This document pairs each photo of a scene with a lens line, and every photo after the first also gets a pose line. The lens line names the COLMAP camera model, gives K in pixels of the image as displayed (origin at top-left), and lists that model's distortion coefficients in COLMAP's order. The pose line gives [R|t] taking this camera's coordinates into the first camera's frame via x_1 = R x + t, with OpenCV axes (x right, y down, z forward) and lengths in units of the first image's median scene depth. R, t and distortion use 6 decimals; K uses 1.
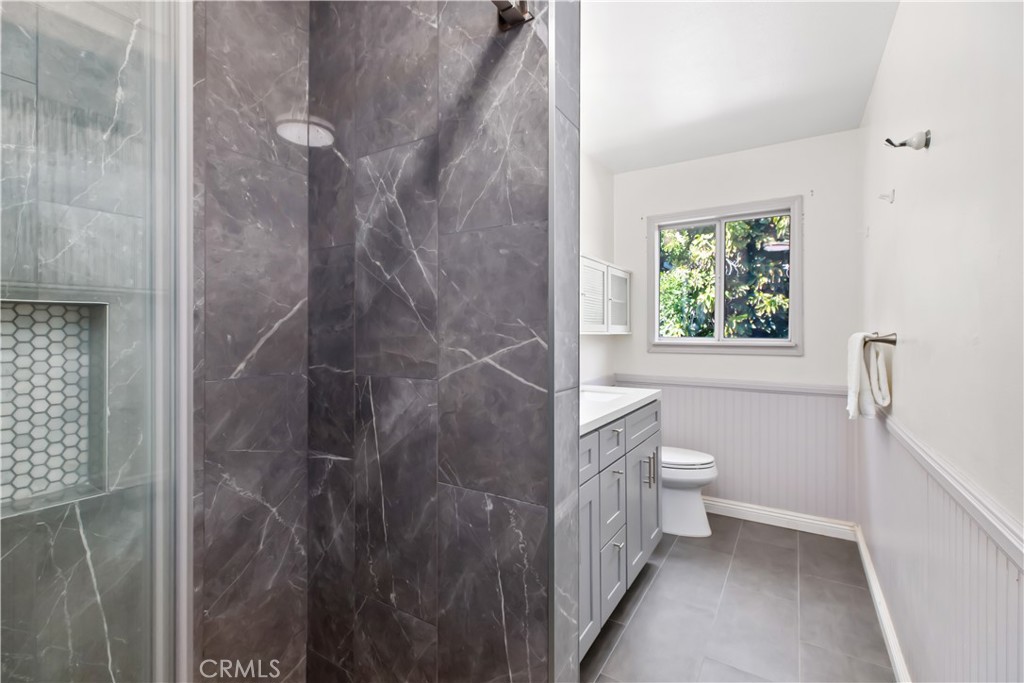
lens RADIAL K [[461.9, 0, 508.6], [0, 461.9, 346.4], [0, 0, 1]] dist [0.002658, 0.000135]
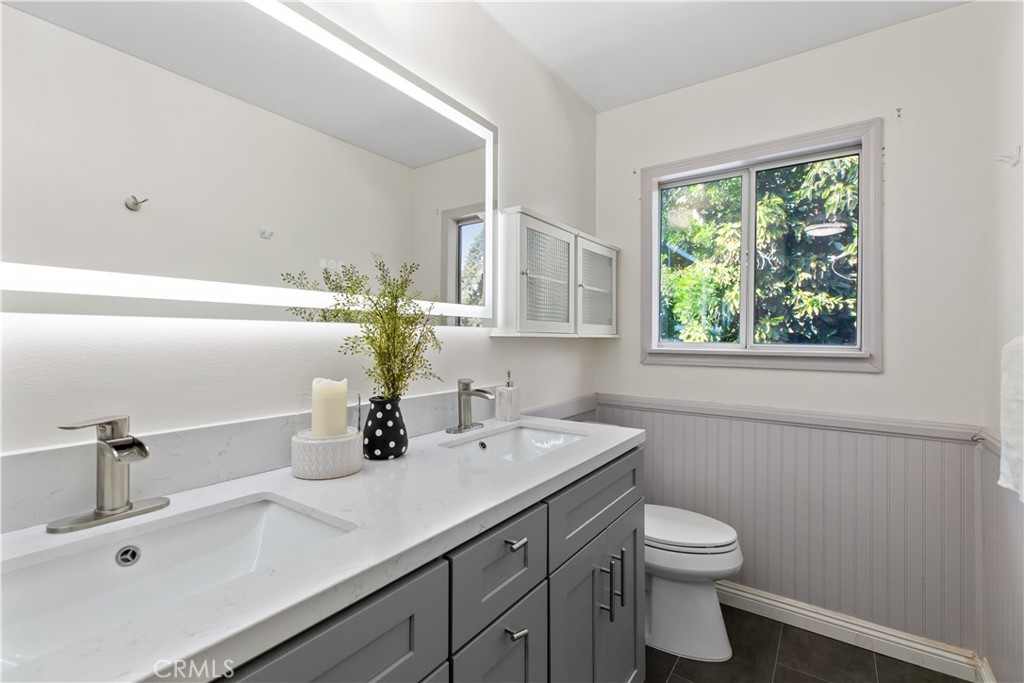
lens RADIAL K [[461.9, 0, 508.6], [0, 461.9, 346.4], [0, 0, 1]] dist [0.002658, 0.000135]
pose [[0.998479, 0.007058, -0.054679, 0.061249], [-0.007555, 0.999932, -0.008899, -0.002474], [0.054613, 0.009299, 0.998464, 0.129189]]
